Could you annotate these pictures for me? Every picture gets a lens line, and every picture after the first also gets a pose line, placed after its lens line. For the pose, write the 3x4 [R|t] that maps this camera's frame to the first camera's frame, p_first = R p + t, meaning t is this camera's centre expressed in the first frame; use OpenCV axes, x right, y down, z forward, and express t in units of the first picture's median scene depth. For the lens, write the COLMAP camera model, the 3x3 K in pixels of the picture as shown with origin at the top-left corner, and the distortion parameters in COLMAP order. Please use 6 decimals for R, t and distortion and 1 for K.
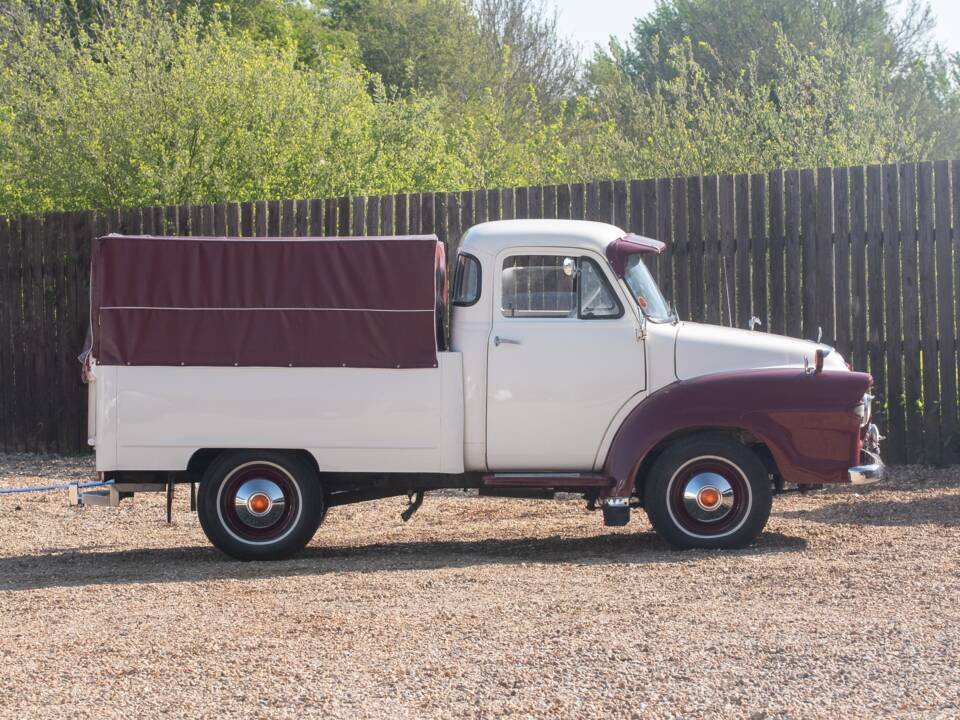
lens RADIAL K [[4023.9, 0, 480.0], [0, 4023.9, 360.0], [0, 0, 1]] dist [0.404811, 6.350159]
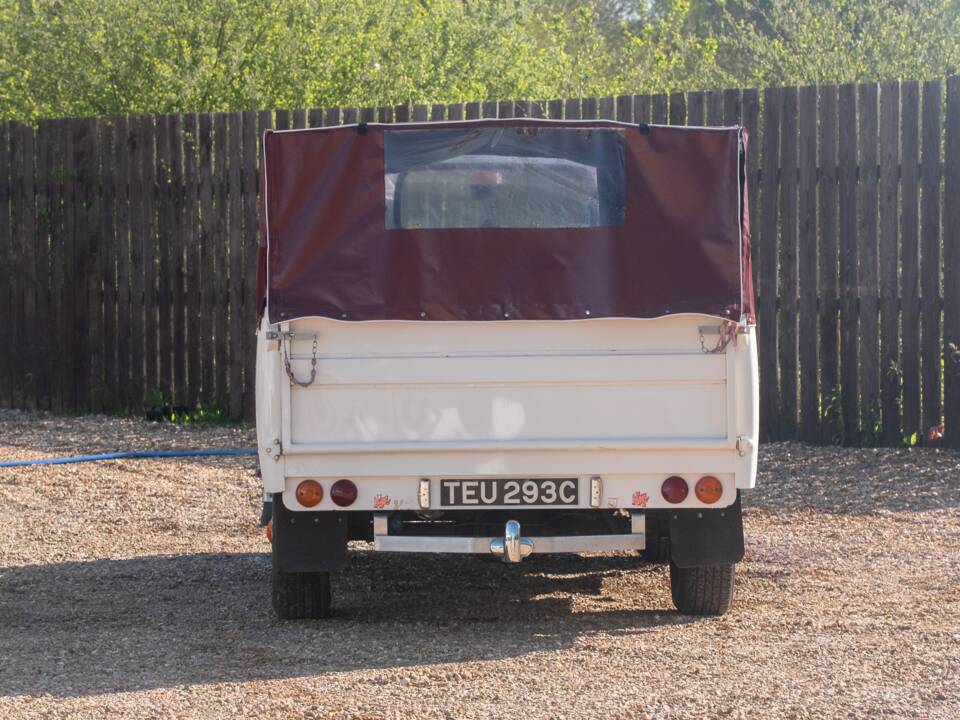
lens RADIAL K [[4075.3, 0, 480.0], [0, 4075.3, 360.0], [0, 0, 1]] dist [0.408336, 8.619828]
pose [[0.999749, 0.019562, -0.010951, -0.012538], [-0.019379, 0.999675, 0.016565, -0.004921], [0.011271, -0.016348, 0.999803, 0.275224]]
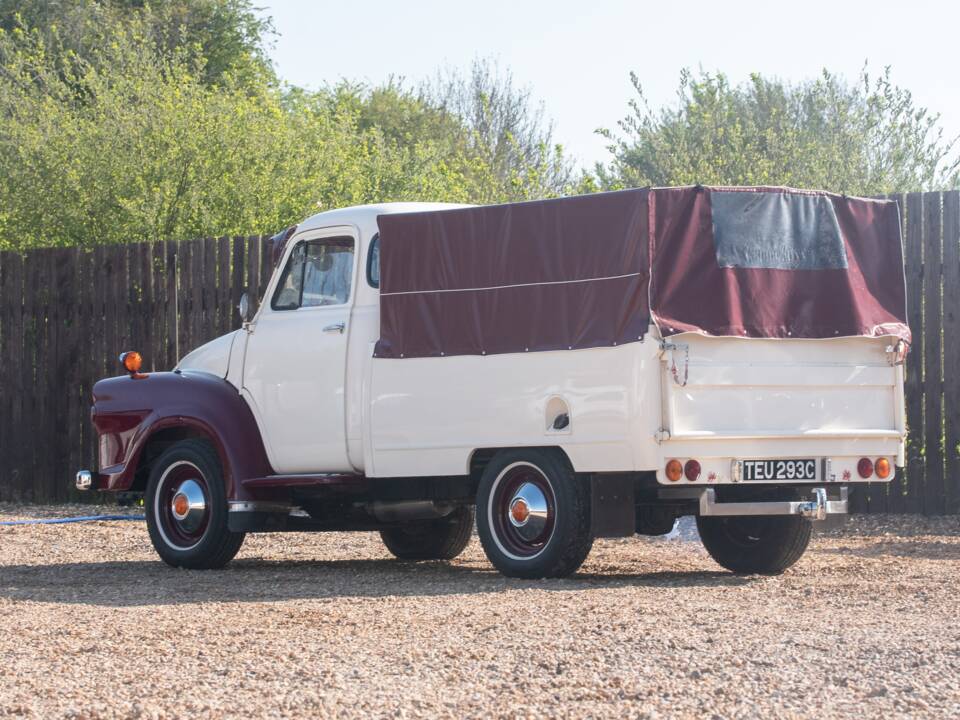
lens RADIAL K [[3879.4, 0, 480.0], [0, 3879.4, 360.0], [0, 0, 1]] dist [0.362787, 4.606469]
pose [[0.999726, 0.022847, 0.005111, -0.008390], [-0.022664, 0.999185, -0.033412, 0.029946], [-0.005870, 0.033287, 0.999429, 0.140552]]
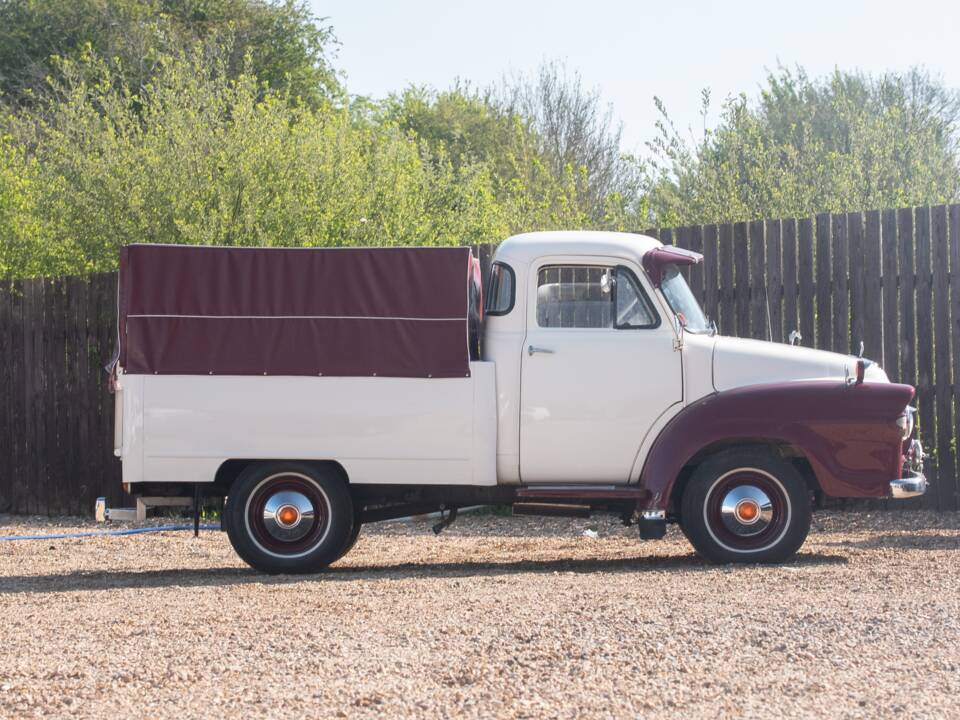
lens RADIAL K [[4023.9, 0, 480.0], [0, 4023.9, 360.0], [0, 0, 1]] dist [0.404811, 6.350159]
pose [[0.999859, 0.002059, -0.016674, 0.008196], [-0.002633, 0.999402, -0.034465, 0.031263], [0.016593, 0.034504, 0.999267, 0.019391]]
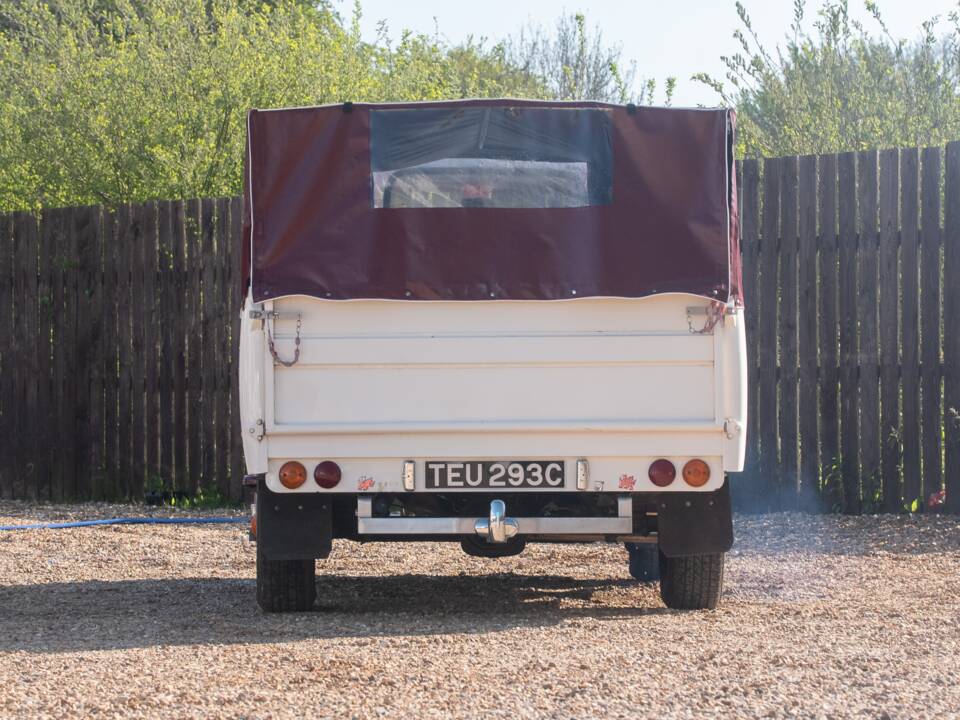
lens RADIAL K [[4056.7, 0, 480.0], [0, 4056.7, 360.0], [0, 0, 1]] dist [0.518978, 3.069579]
pose [[0.999638, 0.021654, -0.015992, -0.007049], [-0.022104, 0.999349, -0.028507, 0.027101], [0.015365, 0.028850, 0.999466, 0.284013]]
